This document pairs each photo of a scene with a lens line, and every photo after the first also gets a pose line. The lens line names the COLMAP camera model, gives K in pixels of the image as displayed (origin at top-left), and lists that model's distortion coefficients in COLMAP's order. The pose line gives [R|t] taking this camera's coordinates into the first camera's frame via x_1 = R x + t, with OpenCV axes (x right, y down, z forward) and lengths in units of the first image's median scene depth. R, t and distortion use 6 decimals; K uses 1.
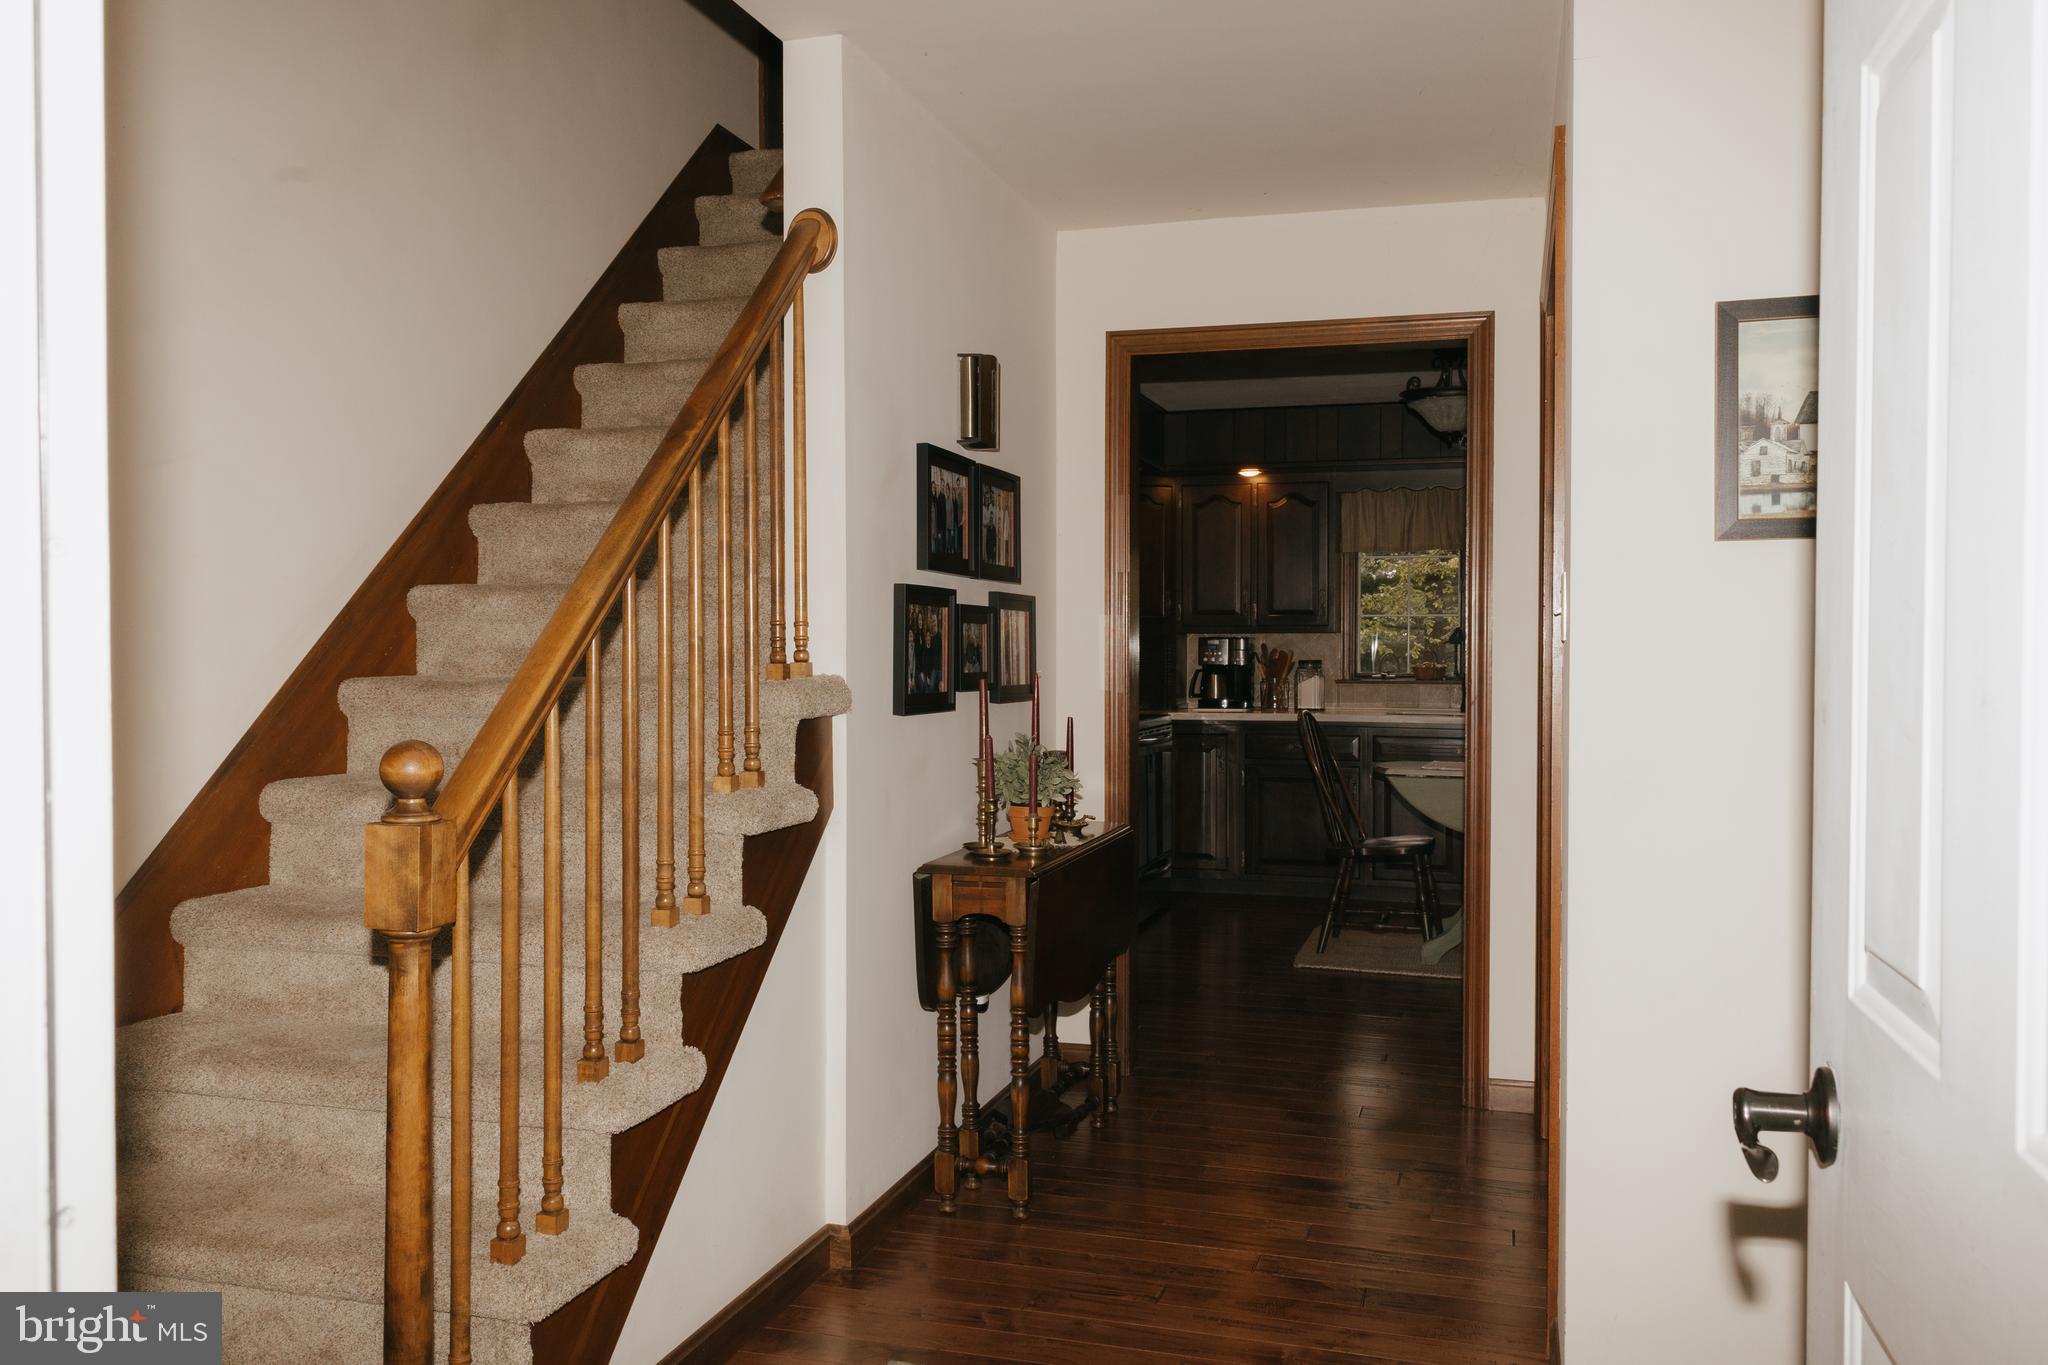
lens RADIAL K [[1687.3, 0, 1024.0], [0, 1687.3, 682.5], [0, 0, 1]] dist [0.003754, -0.000873]
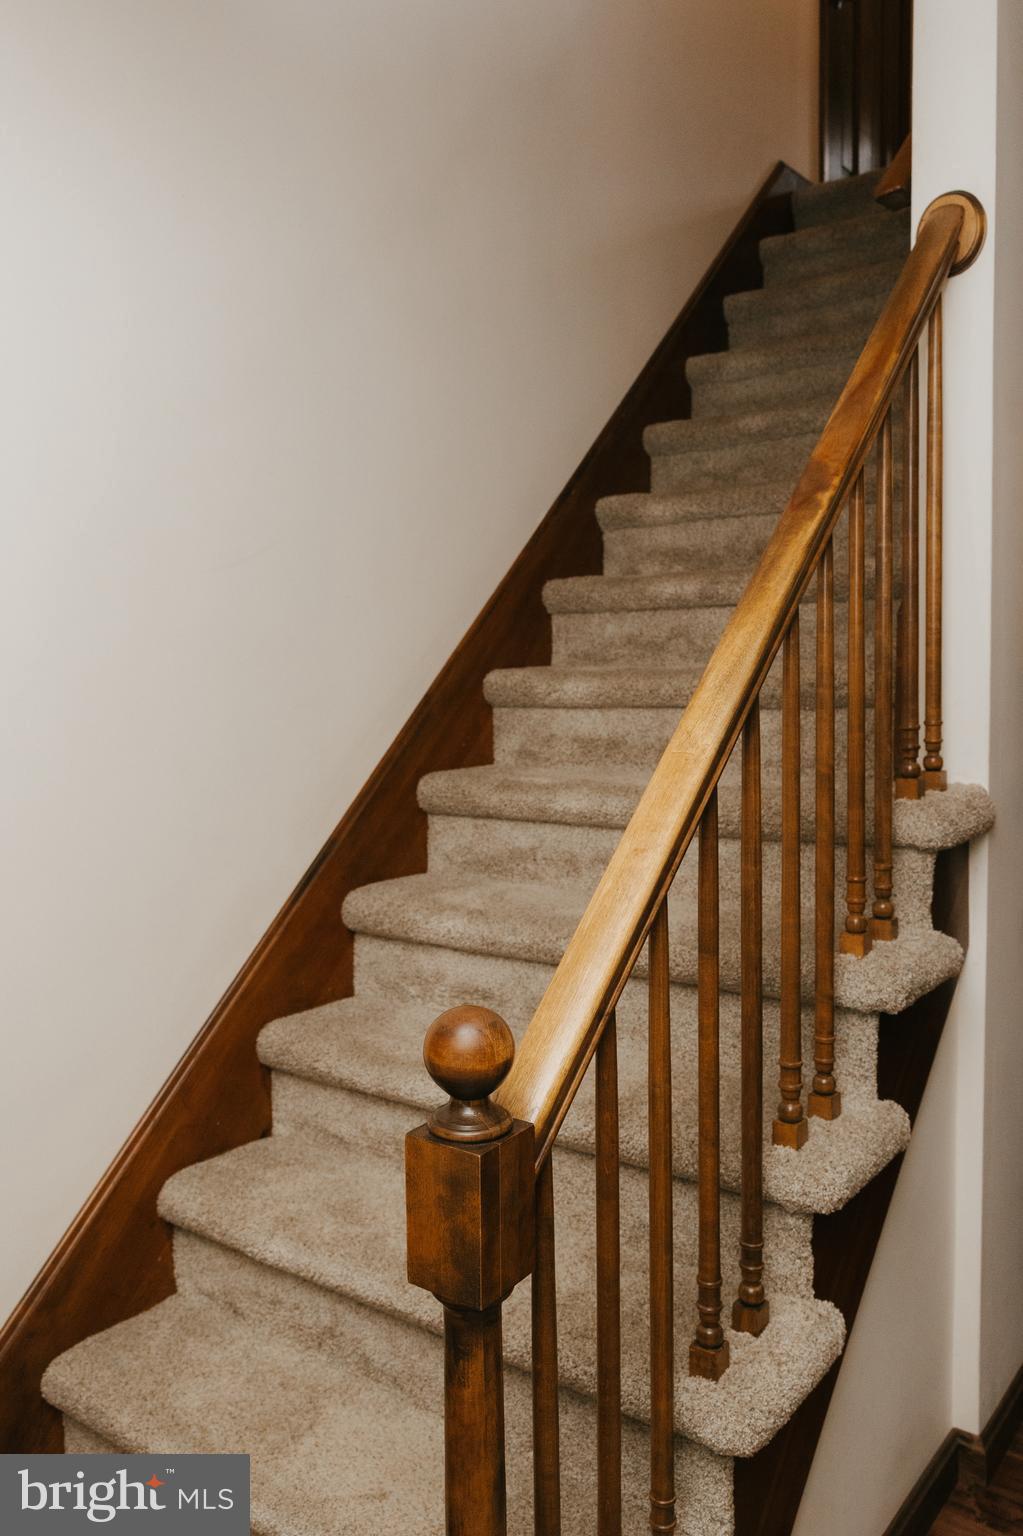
lens RADIAL K [[1265.5, 0, 507.7], [0, 1265.5, 806.8], [0, 0, 1]] dist [0.003754, -0.000873]
pose [[0.940742, 0.017840, -0.338654, -0.117046], [0.018424, 0.994452, 0.103569, -0.061428], [0.338622, -0.103671, 0.935194, 0.354708]]
